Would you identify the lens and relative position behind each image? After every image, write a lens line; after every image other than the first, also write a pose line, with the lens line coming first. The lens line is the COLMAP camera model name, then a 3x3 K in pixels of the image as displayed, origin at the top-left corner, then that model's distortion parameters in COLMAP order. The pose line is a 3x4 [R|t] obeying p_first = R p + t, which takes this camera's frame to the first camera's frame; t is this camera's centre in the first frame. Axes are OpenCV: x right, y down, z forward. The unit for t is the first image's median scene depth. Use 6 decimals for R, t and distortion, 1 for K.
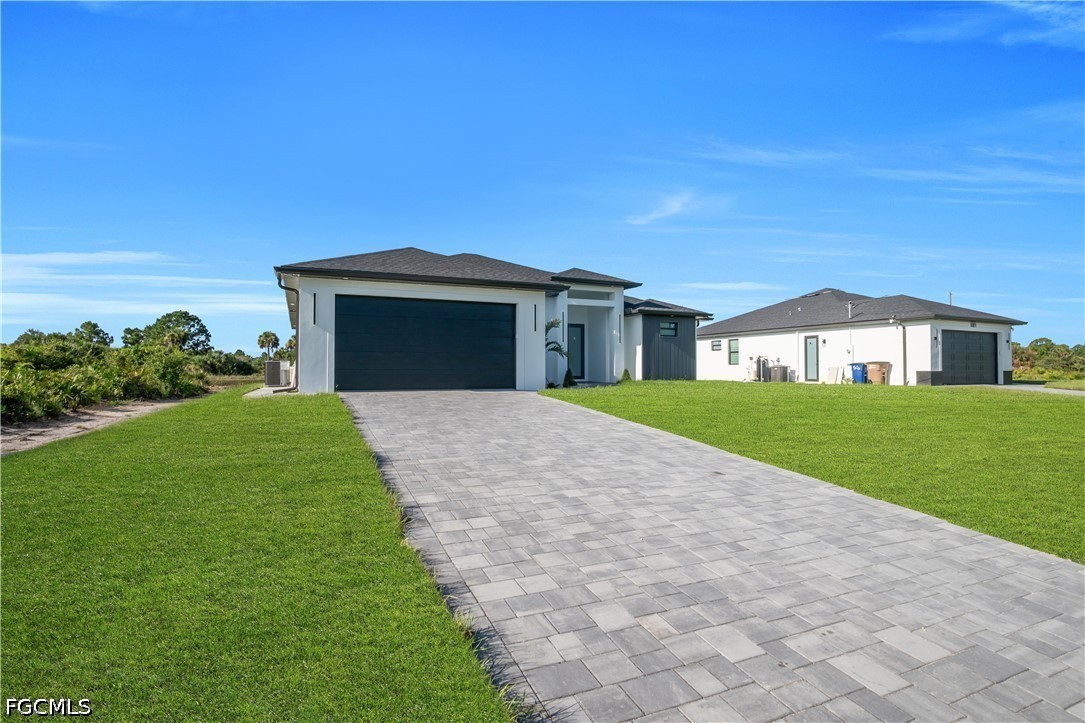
lens RADIAL K [[537.6, 0, 541.4], [0, 537.6, 360.3], [0, 0, 1]] dist [0.029520, 0.000492]
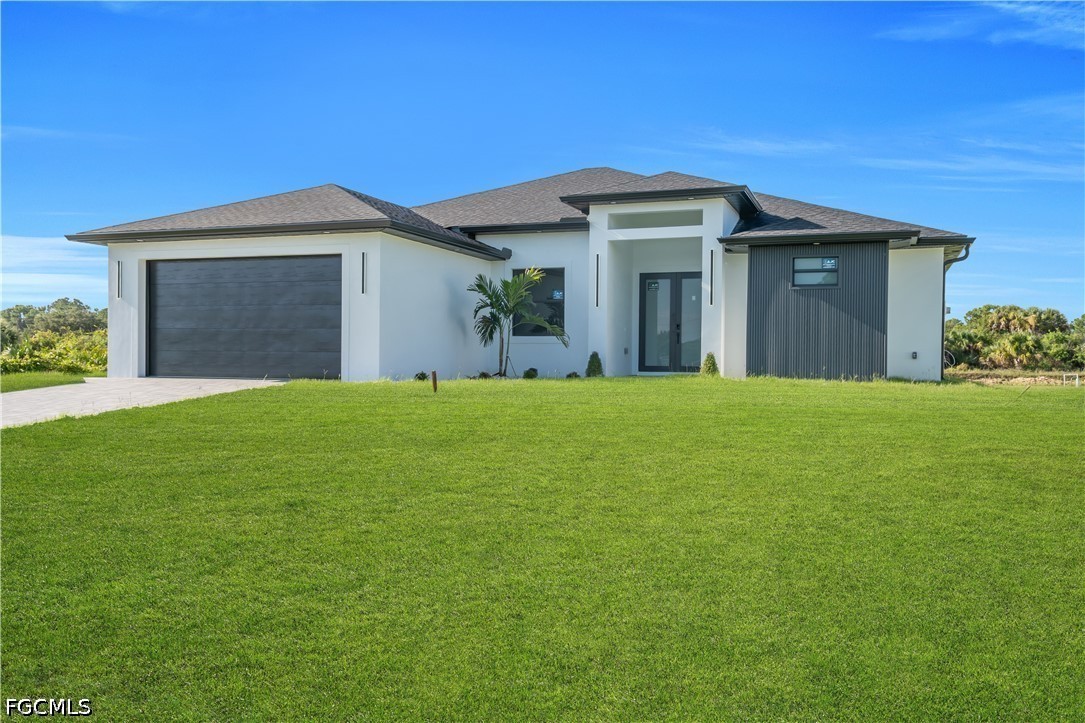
lens RADIAL K [[883.2, 0, 540.2], [0, 883.2, 353.7], [0, 0, 1]] dist [0.109151, 0.012695]
pose [[0.709591, 0.007430, -0.704575, 1.020063], [-0.001622, 0.999959, 0.008911, 0.018318], [0.704612, -0.005180, 0.709574, 0.367730]]
